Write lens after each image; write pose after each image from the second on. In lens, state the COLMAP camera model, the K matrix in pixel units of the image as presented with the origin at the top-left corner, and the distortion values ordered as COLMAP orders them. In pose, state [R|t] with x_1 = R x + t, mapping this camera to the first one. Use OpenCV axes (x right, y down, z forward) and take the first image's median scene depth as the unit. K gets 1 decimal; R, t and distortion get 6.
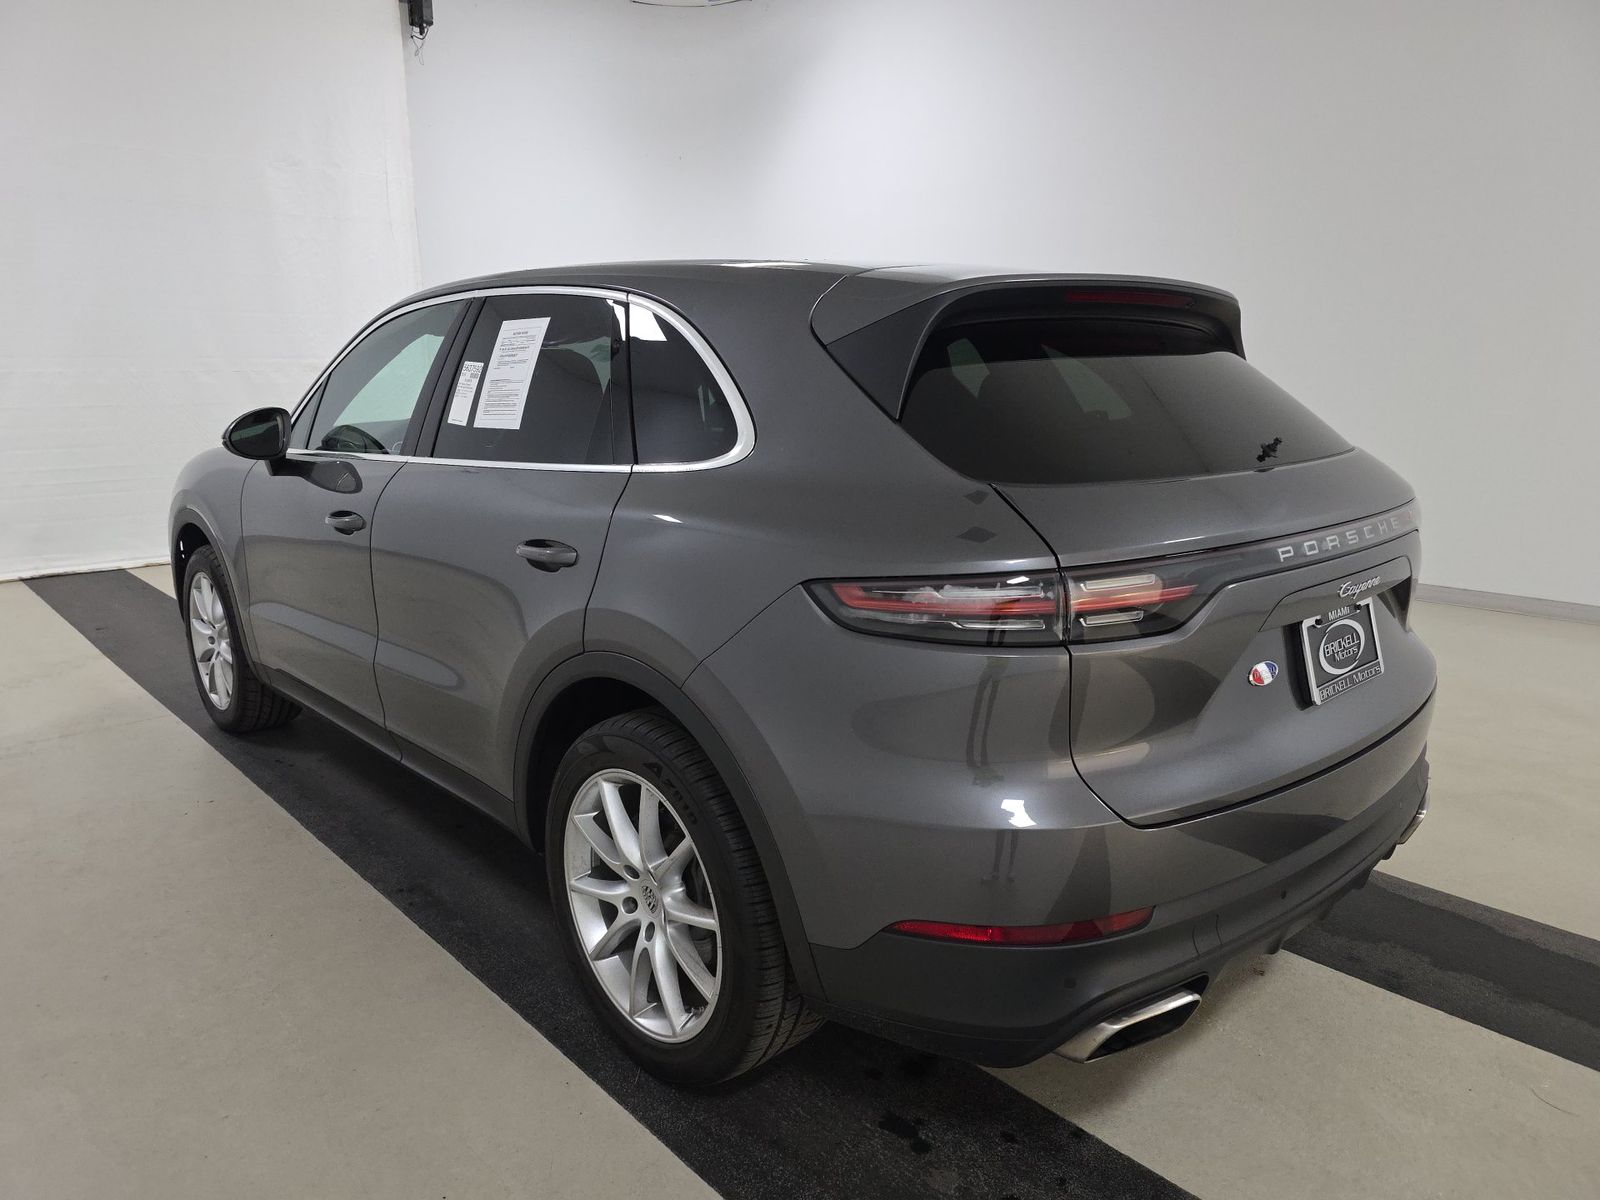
lens RADIAL K [[1086.8, 0, 793.0], [0, 1086.8, 615.5], [0, 0, 1]] dist [0.002986, -0.005294]
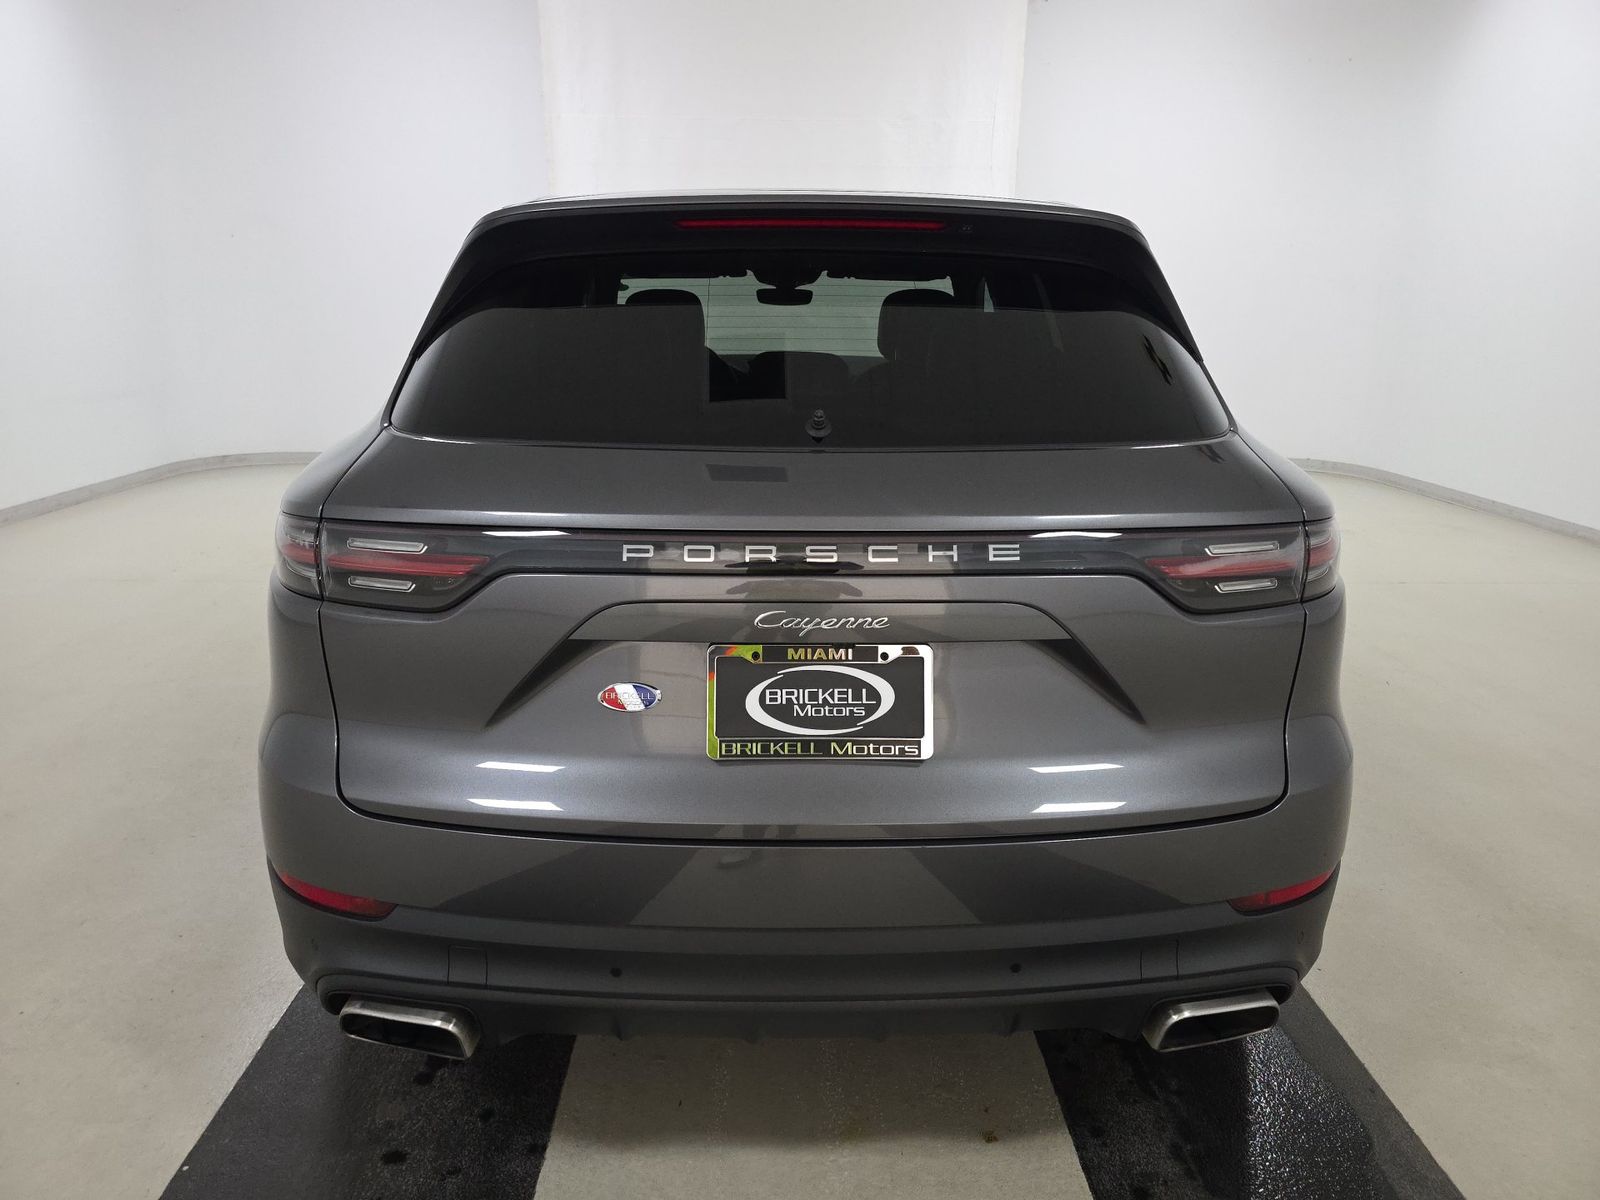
lens RADIAL K [[1086.8, 0, 794.9], [0, 1086.8, 586.4], [0, 0, 1]] dist [0.002986, -0.005294]
pose [[0.744010, 0.174745, -0.644913, 0.962779], [-0.156651, 0.983913, 0.085879, -0.108264], [0.649546, 0.037132, 0.759415, 0.438375]]
